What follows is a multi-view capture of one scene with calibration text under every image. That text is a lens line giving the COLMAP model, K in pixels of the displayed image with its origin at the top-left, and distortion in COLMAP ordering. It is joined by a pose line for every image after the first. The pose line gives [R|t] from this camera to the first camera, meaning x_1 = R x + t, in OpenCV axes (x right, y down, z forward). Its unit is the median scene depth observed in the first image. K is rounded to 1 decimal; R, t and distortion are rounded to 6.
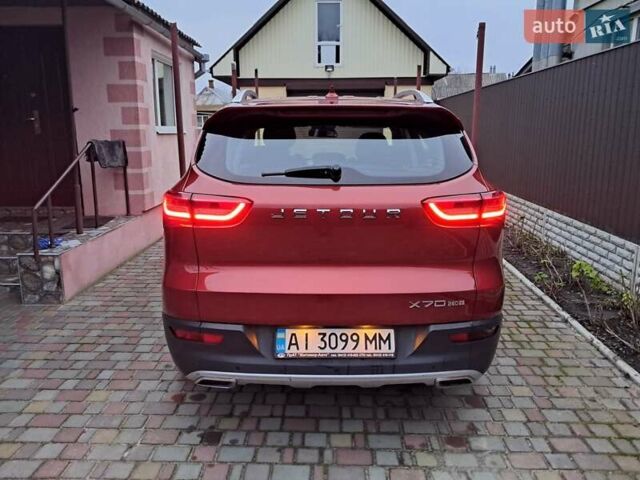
lens RADIAL K [[501.0, 0, 319.0], [0, 501.0, 236.0], [0, 0, 1]] dist [0.016974, -0.010083]
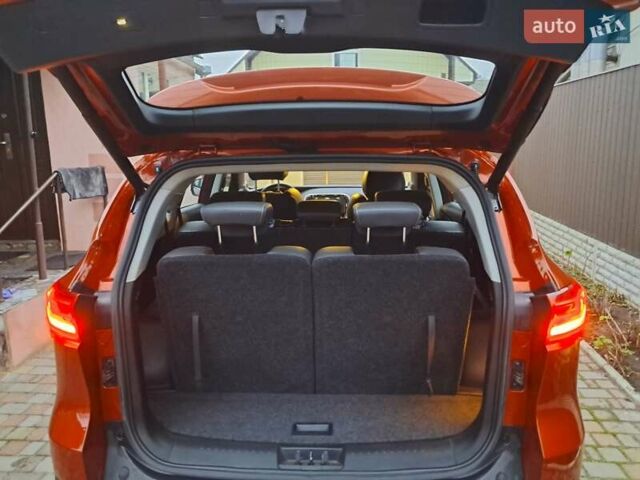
lens RADIAL K [[501.0, 0, 319.0], [0, 501.0, 236.0], [0, 0, 1]] dist [0.016974, -0.010083]
pose [[0.998848, -0.002639, -0.047917, 0.042718], [0.002013, 0.999912, -0.013108, -0.083274], [0.047947, 0.012997, 0.998765, 0.215379]]
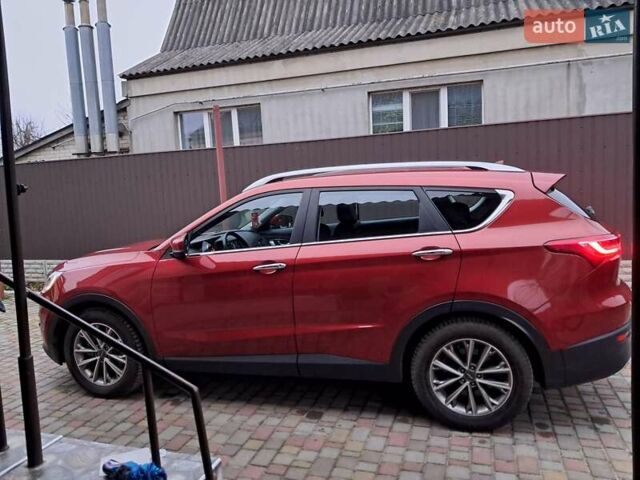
lens RADIAL K [[501.0, 0, 319.0], [0, 501.0, 236.0], [0, 0, 1]] dist [0.016974, -0.010083]
pose [[0.278624, -0.118591, 0.953050, -1.028019], [0.253694, 0.966187, 0.046059, -0.197732], [-0.926287, 0.228950, 0.299289, 0.751344]]
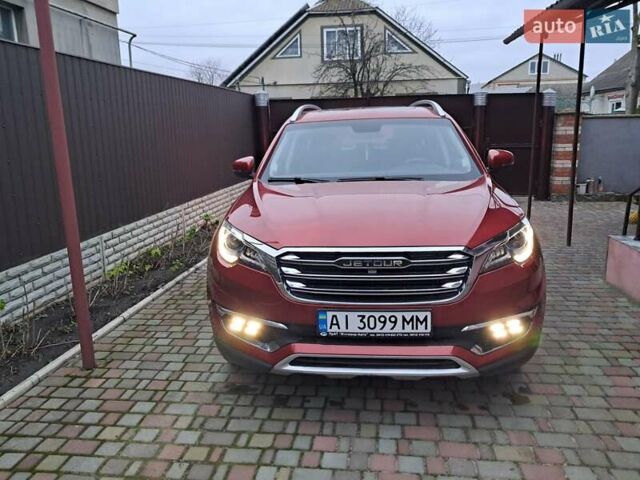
lens RADIAL K [[501.0, 0, 319.0], [0, 501.0, 236.0], [0, 0, 1]] dist [0.016974, -0.010083]
pose [[-0.995425, 0.006713, 0.095308, 0.013253], [0.045372, 0.911090, 0.409704, -0.481365], [-0.084084, 0.412154, -0.907226, 2.222440]]
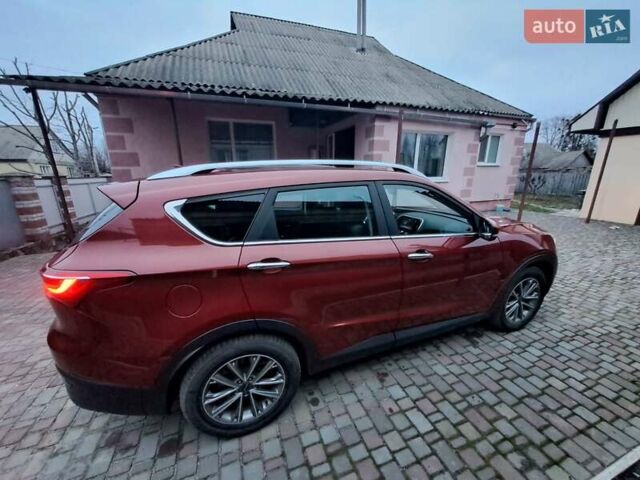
lens RADIAL K [[251.8, 0, 317.4], [0, 251.8, 247.5], [0, 0, 1]] dist [-0.006797, -0.000226]
pose [[0.369578, 0.266703, -0.890102, 0.588089], [-0.187390, 0.959634, 0.209731, -0.204172], [0.910108, 0.089284, 0.404638, 0.746942]]
